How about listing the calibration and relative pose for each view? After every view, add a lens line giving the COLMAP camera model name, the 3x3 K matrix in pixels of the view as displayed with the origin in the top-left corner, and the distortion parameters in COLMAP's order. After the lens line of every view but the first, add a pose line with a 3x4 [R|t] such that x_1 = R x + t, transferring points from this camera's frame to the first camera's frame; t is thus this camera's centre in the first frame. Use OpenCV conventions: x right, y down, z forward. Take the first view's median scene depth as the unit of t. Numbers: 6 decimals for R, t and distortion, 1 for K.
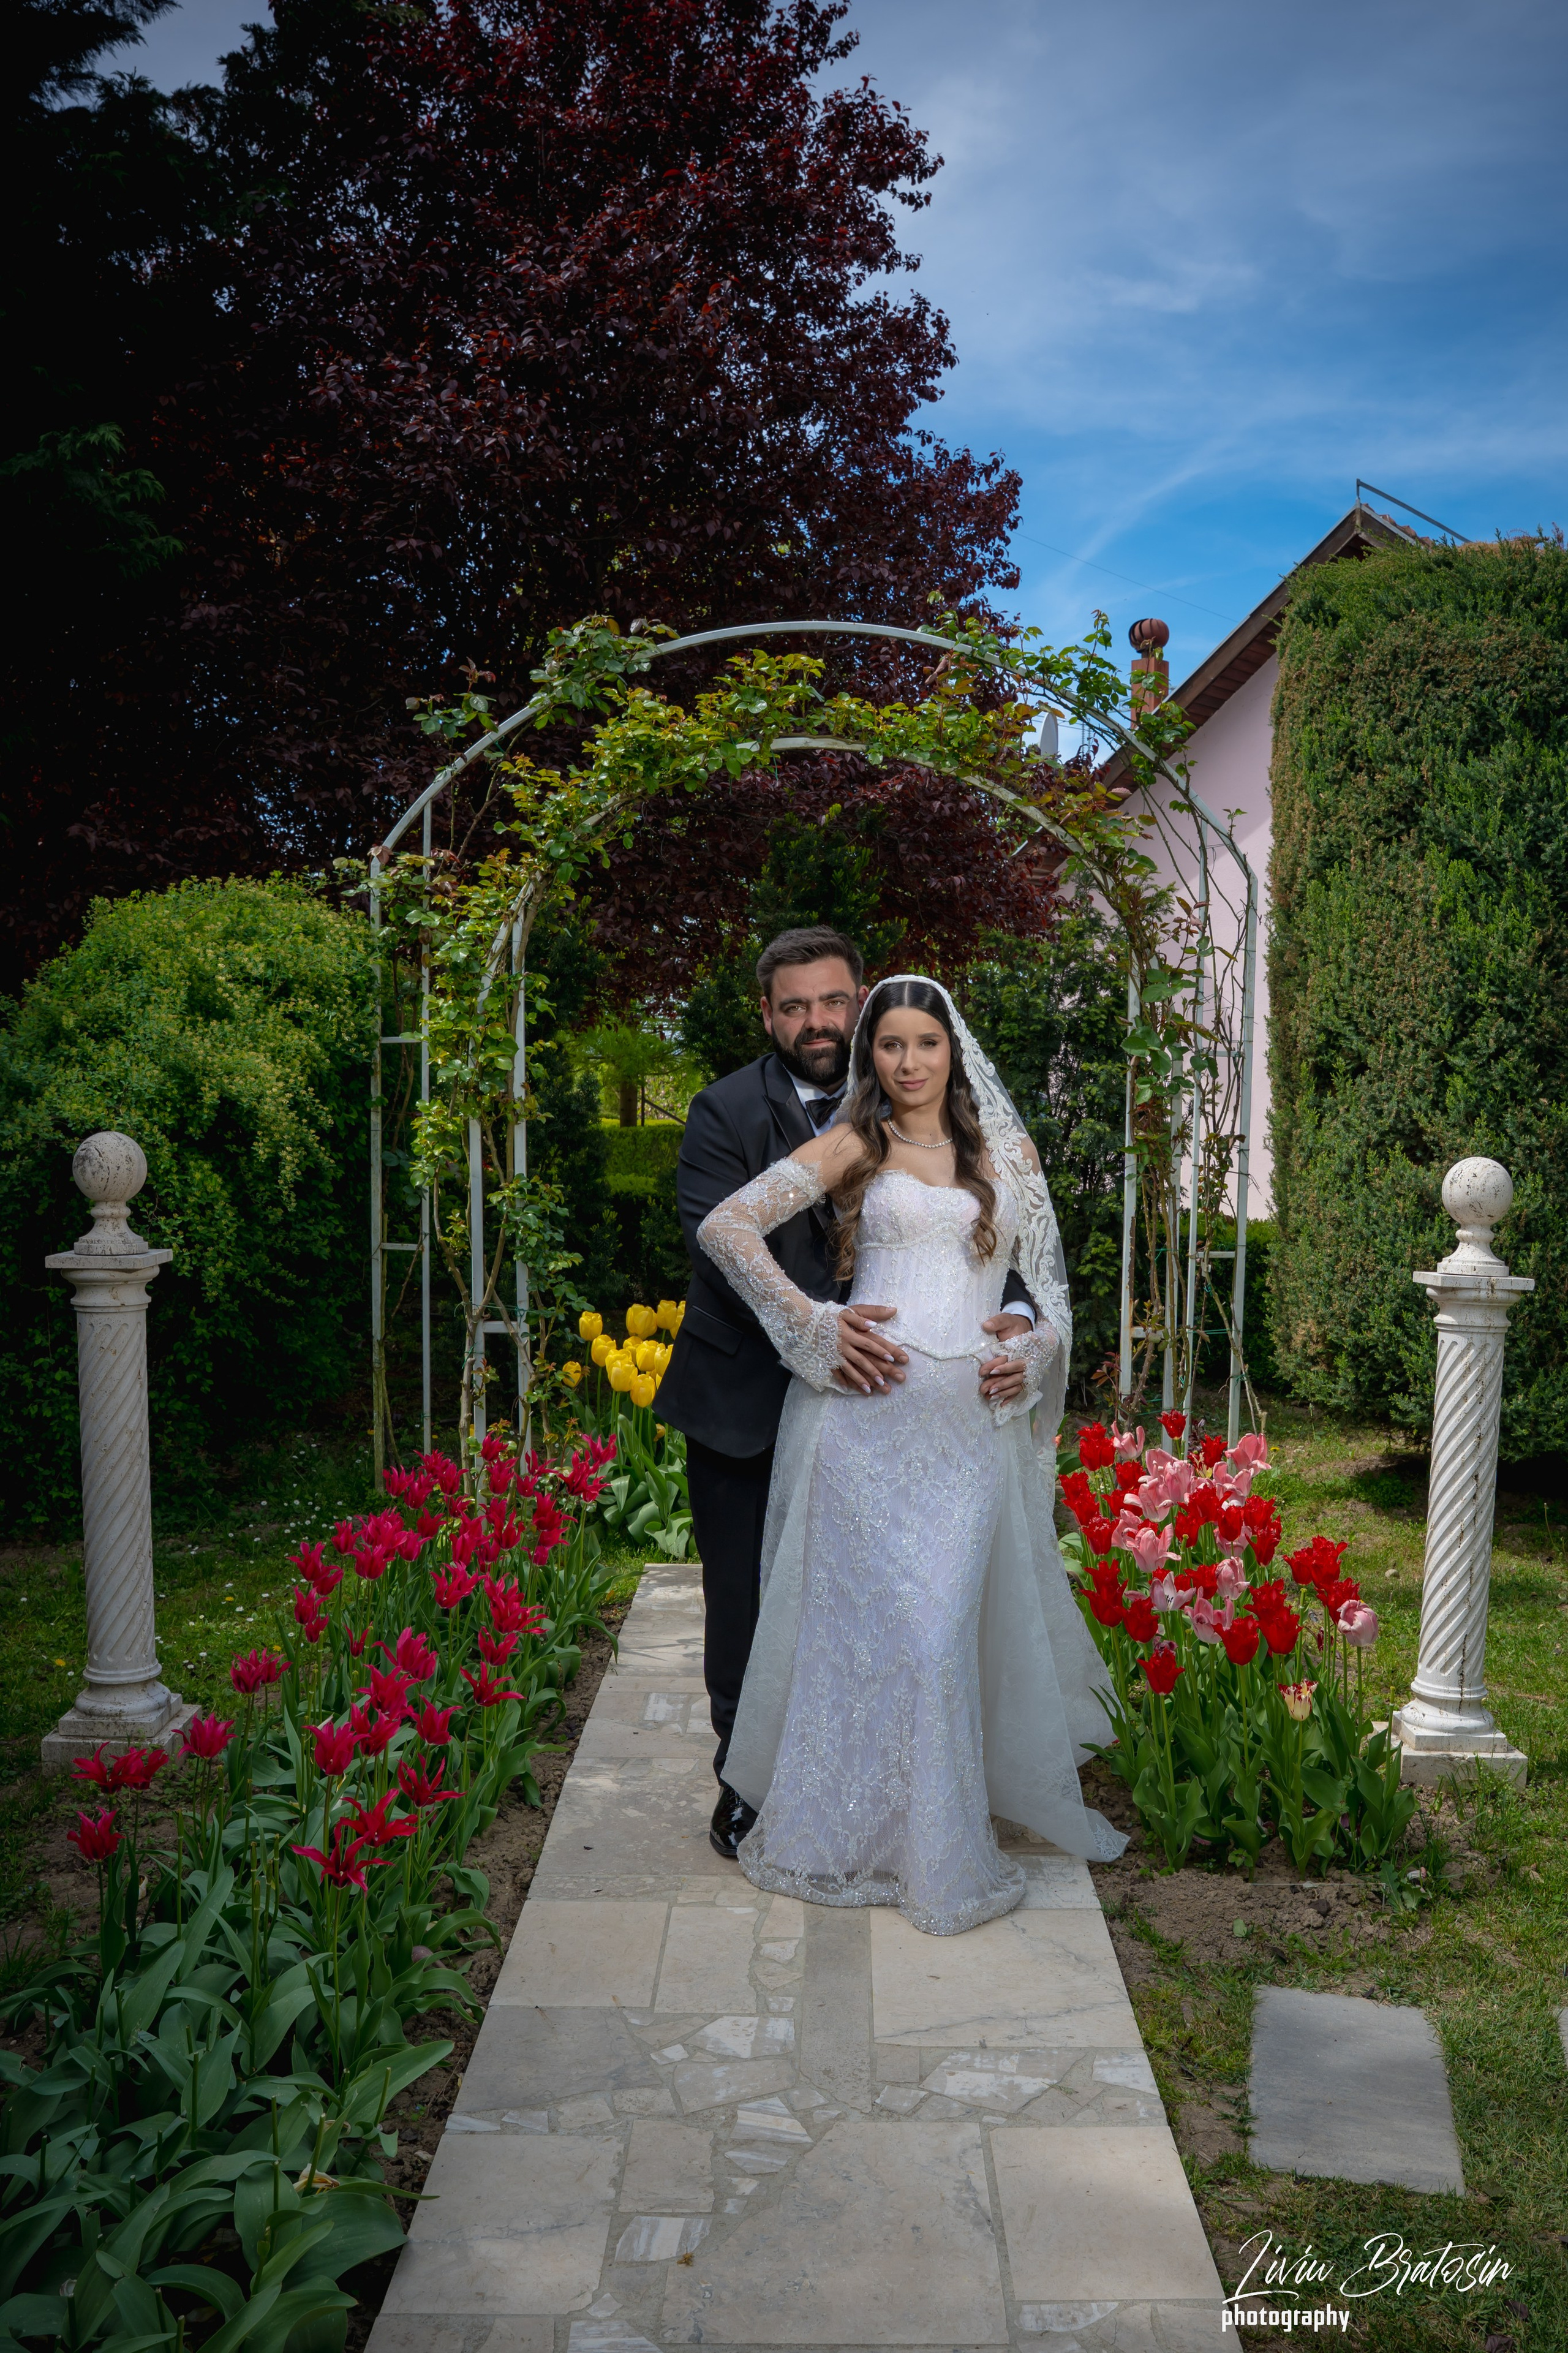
lens RADIAL K [[1947.3, 0, 835.3], [0, 1947.3, 1259.6], [0, 0, 1]] dist [-0.152018, 0.167821]
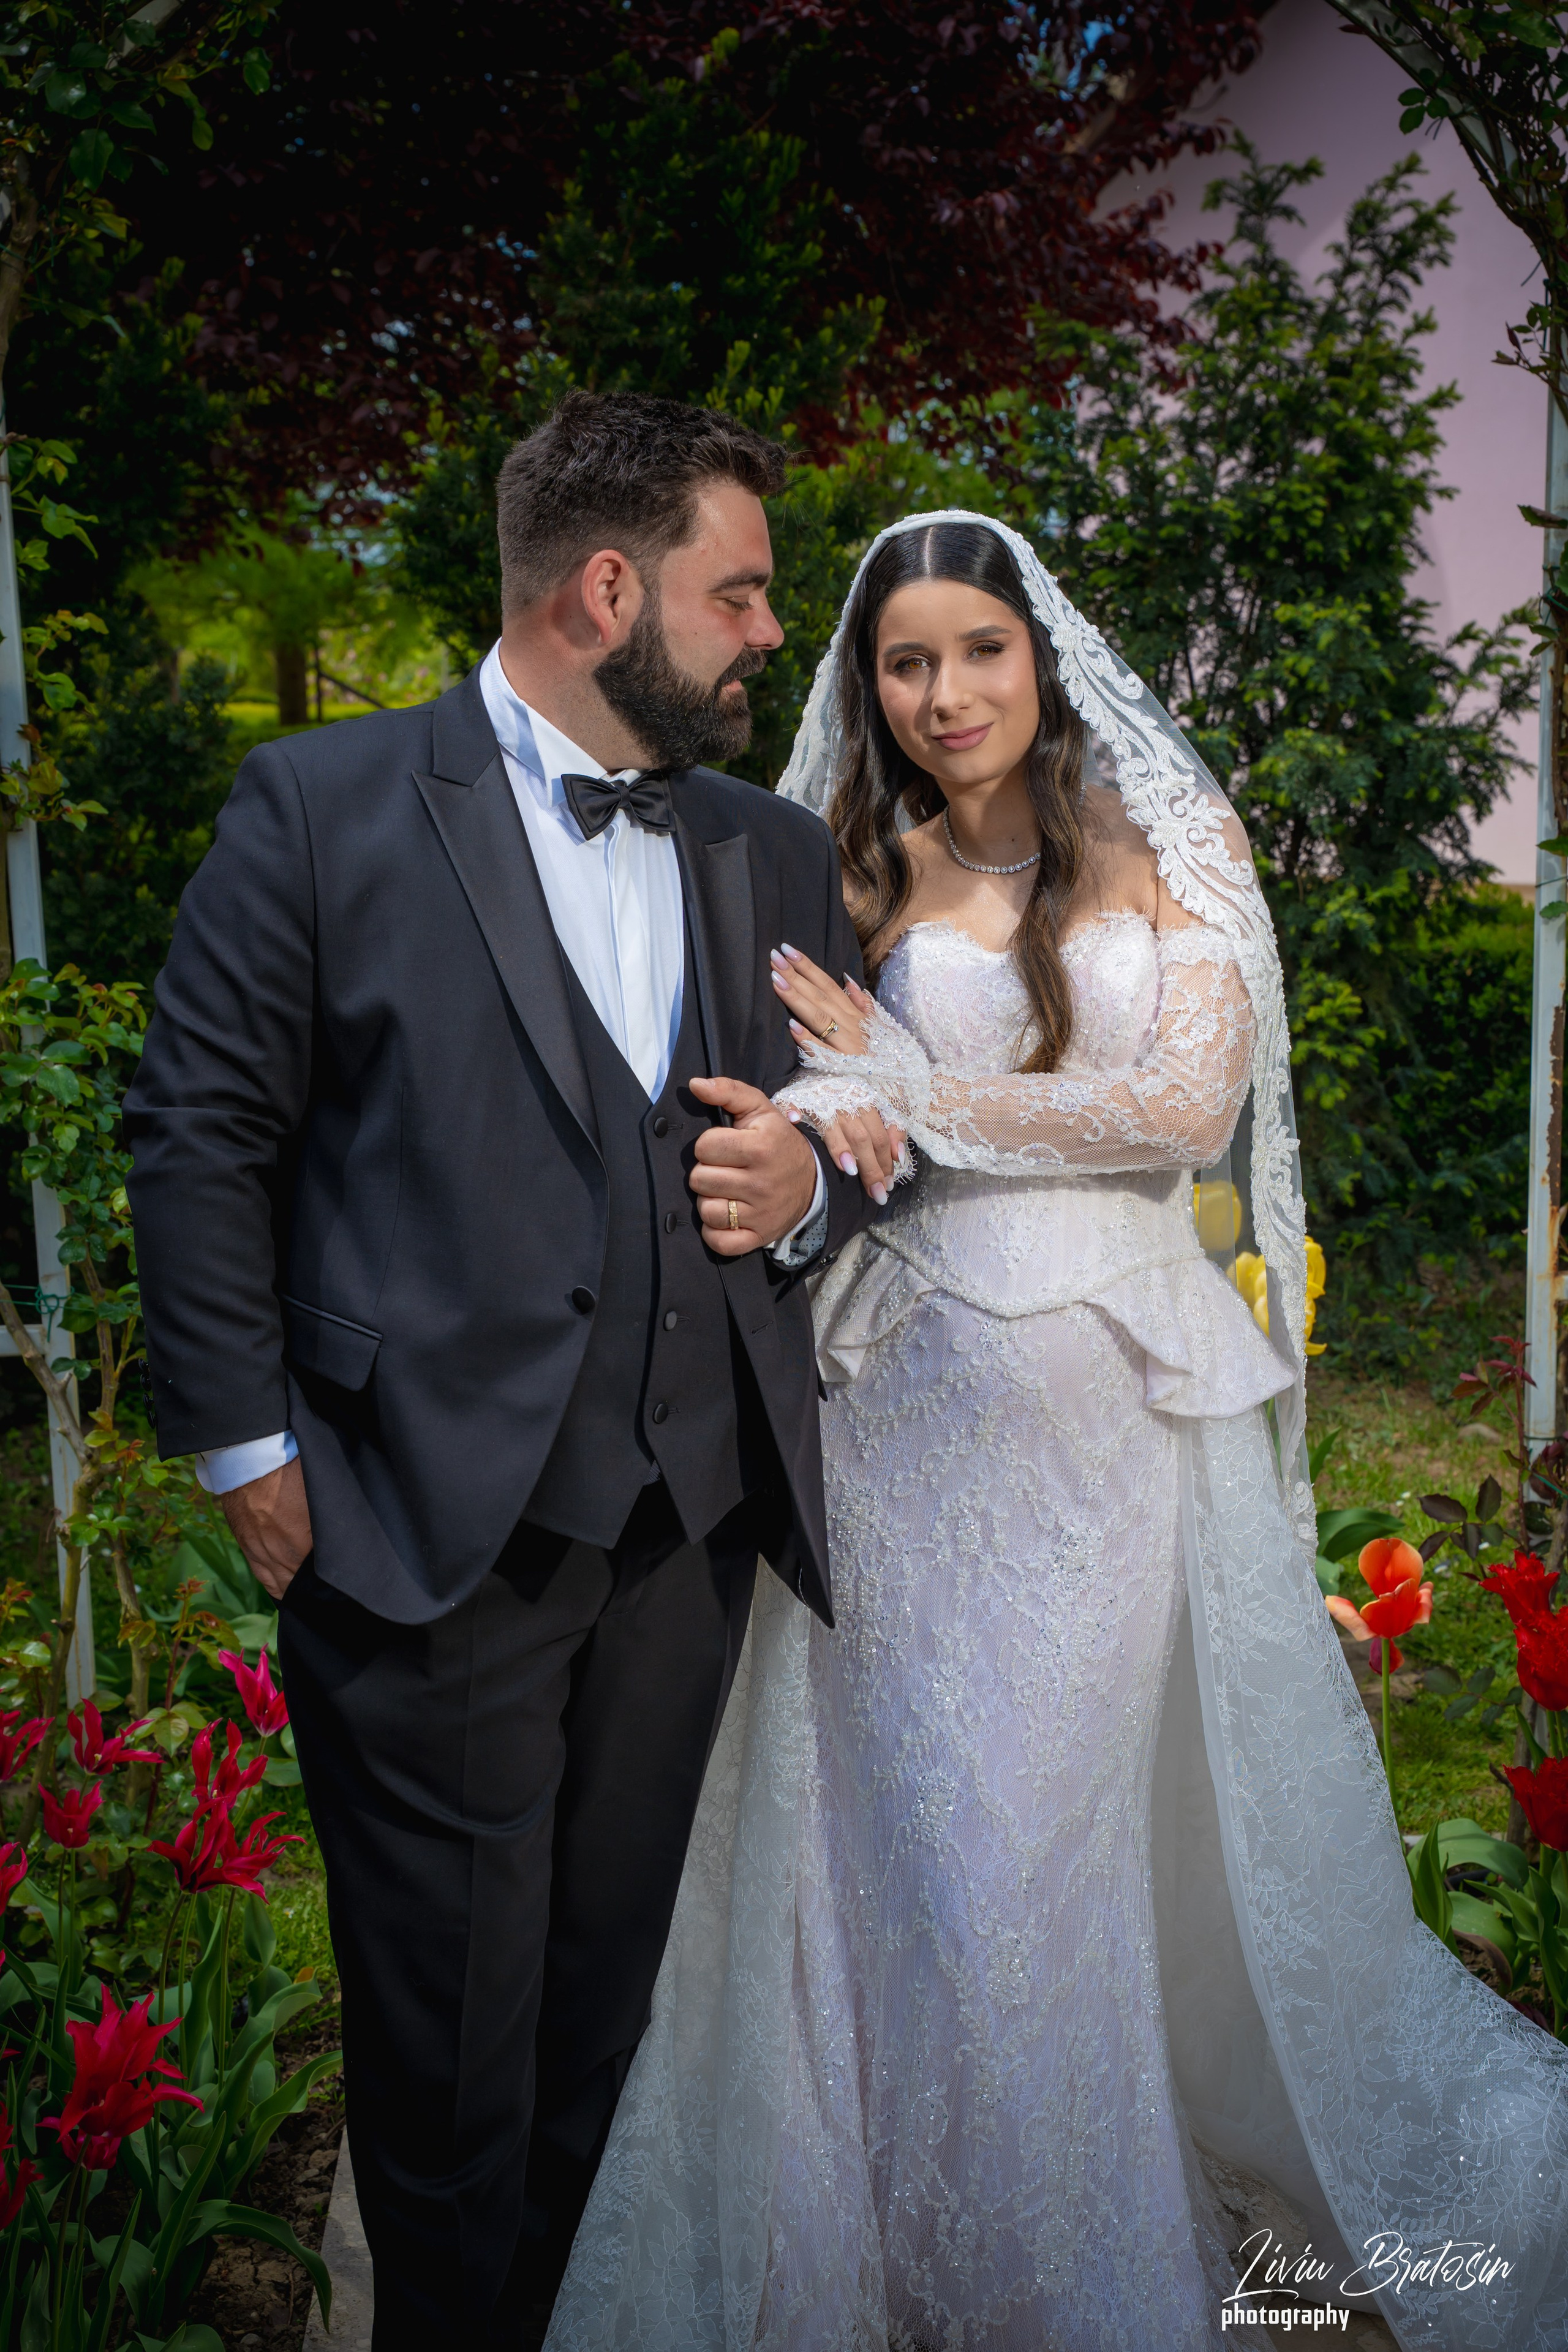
lens RADIAL K [[3311.3, 0, 784.0], [0, 3311.3, 1176.0], [0, 0, 1]] dist [0.041119, 0.451463]
pose [[0.998706, -0.037392, 0.034472, -0.029768], [0.034715, 0.996561, 0.075237, -0.039875], [-0.037166, -0.073943, 0.996570, 0.277256]]
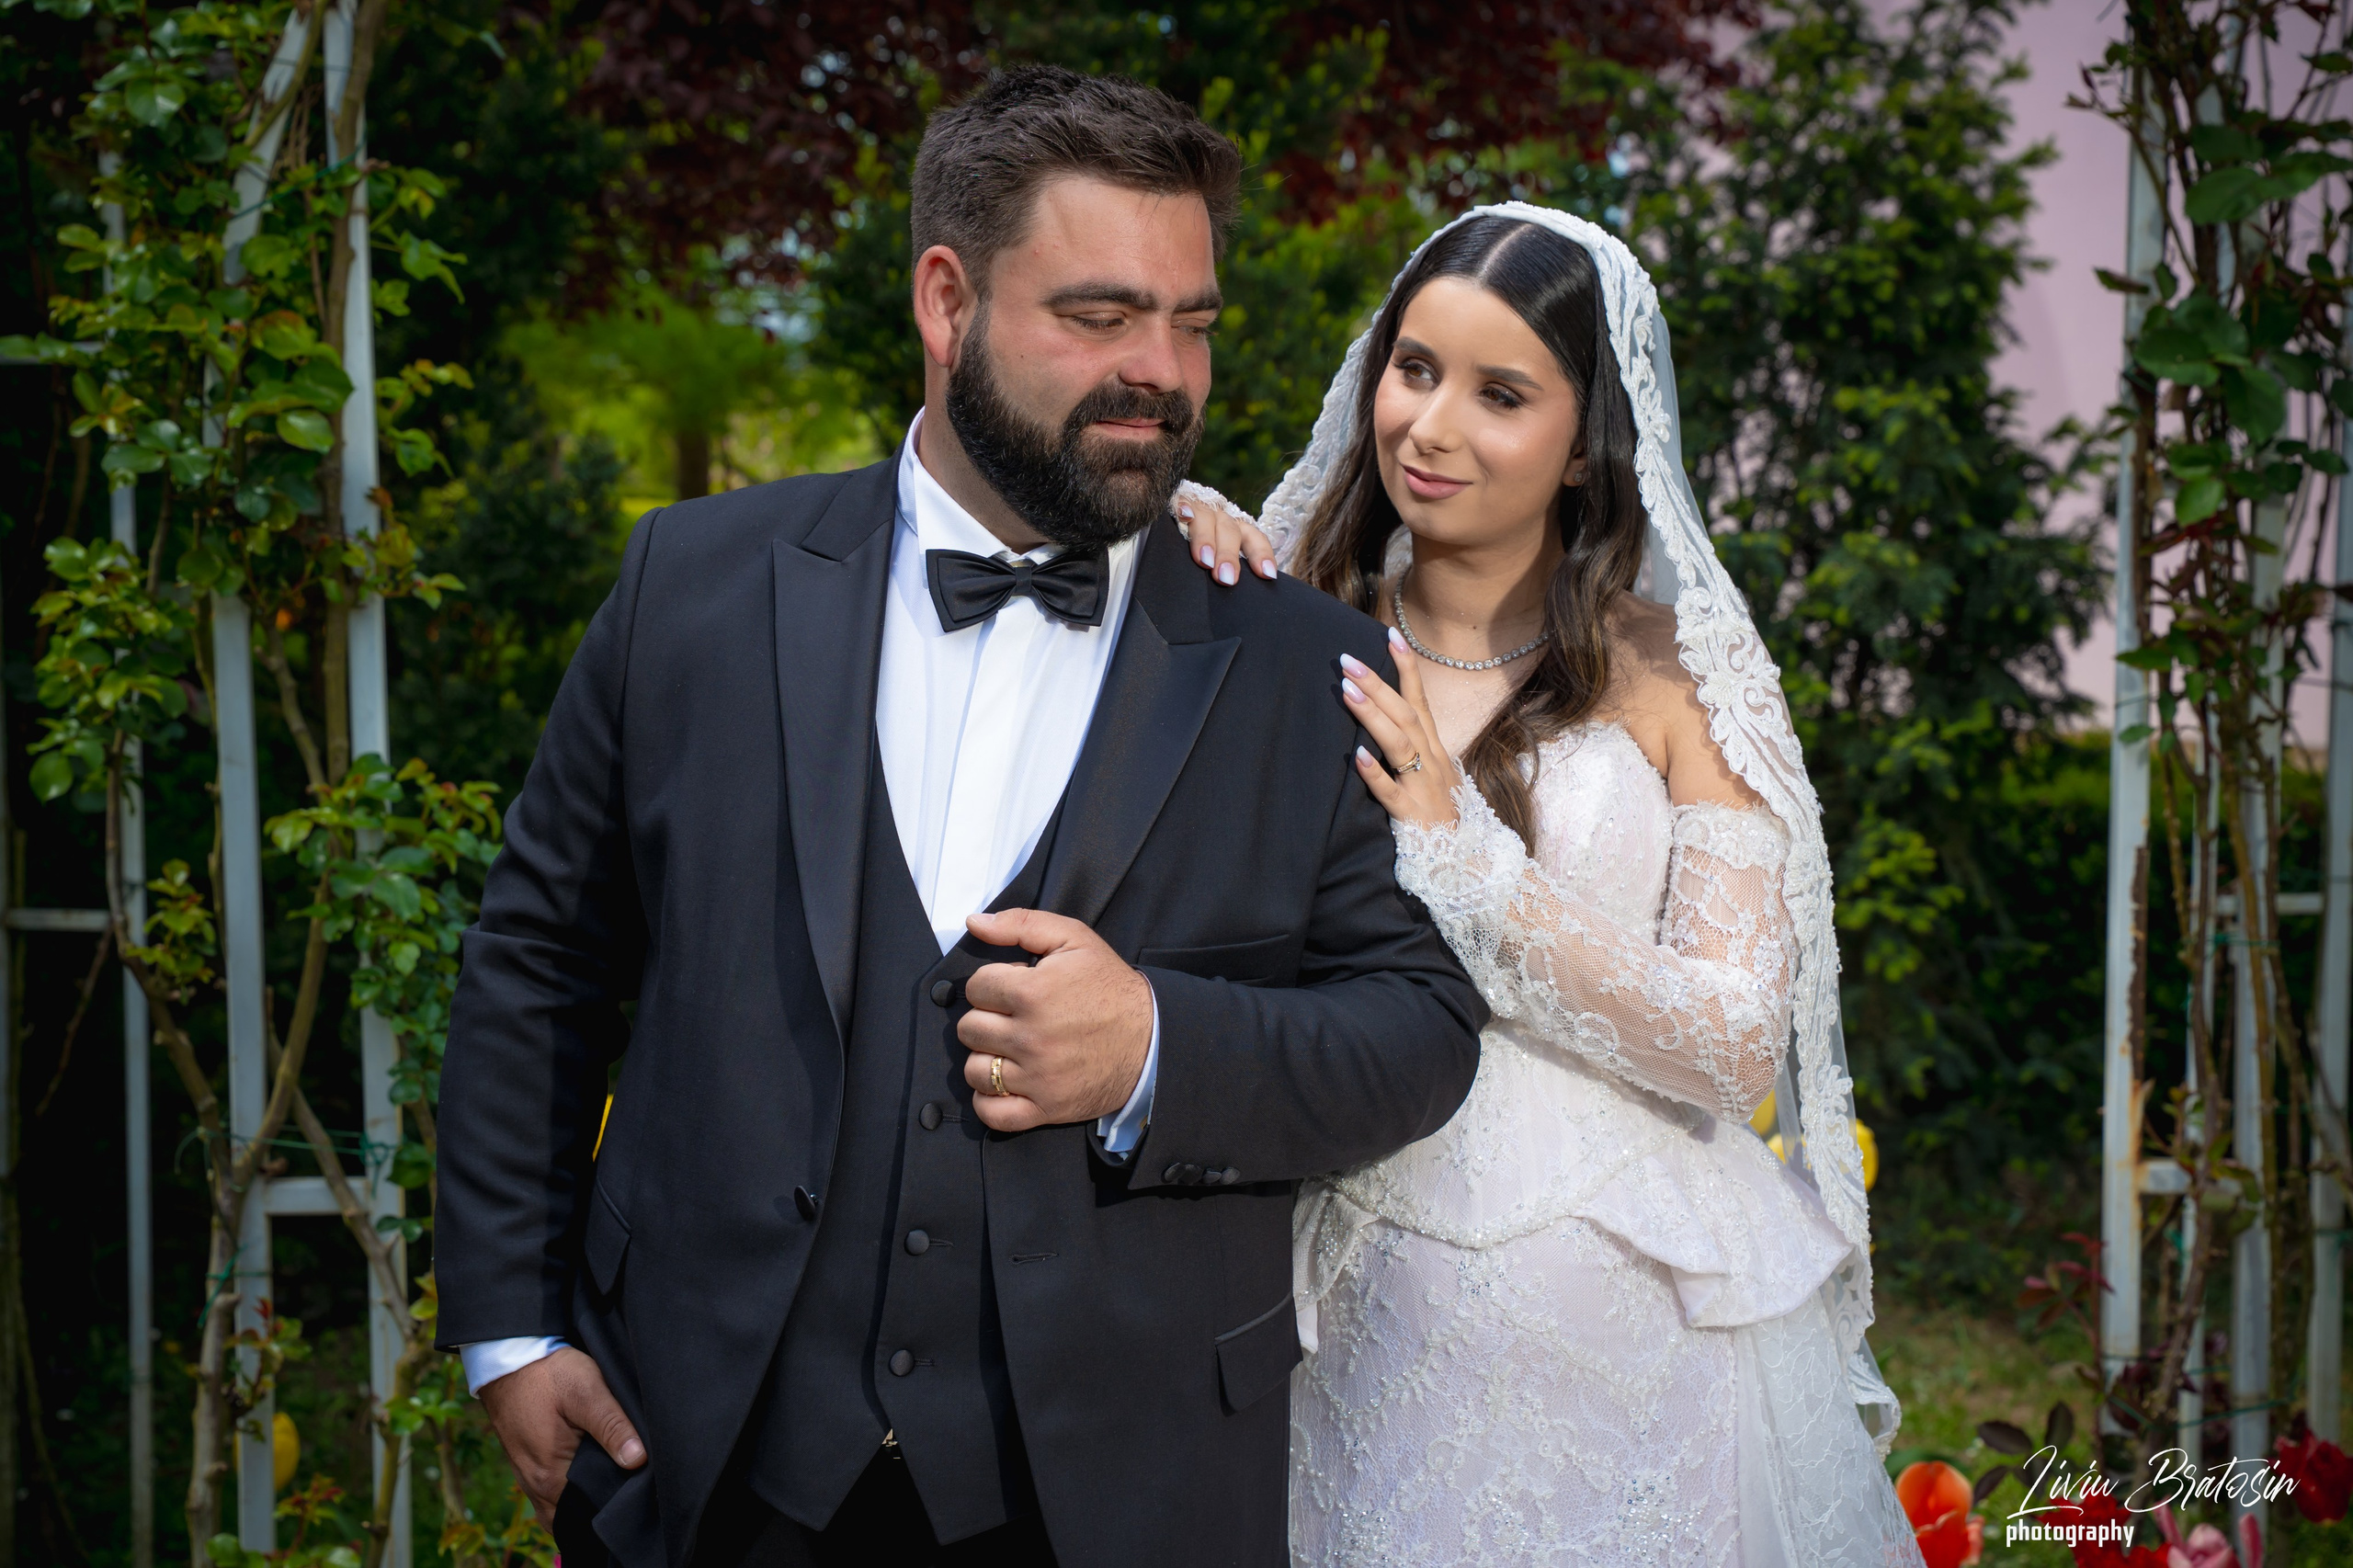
lens RADIAL K [[3972.8, 0, 1176.5], [0, 3972.8, 784.0], [0, 0, 1]] dist [0.167444, 0.141203]
pose [[0.999813, -0.014911, 0.012335, -0.024652], [0.014897, 0.999888, 0.001195, -0.032772], [-0.012351, -0.001011, 0.999923, 0.252677]]
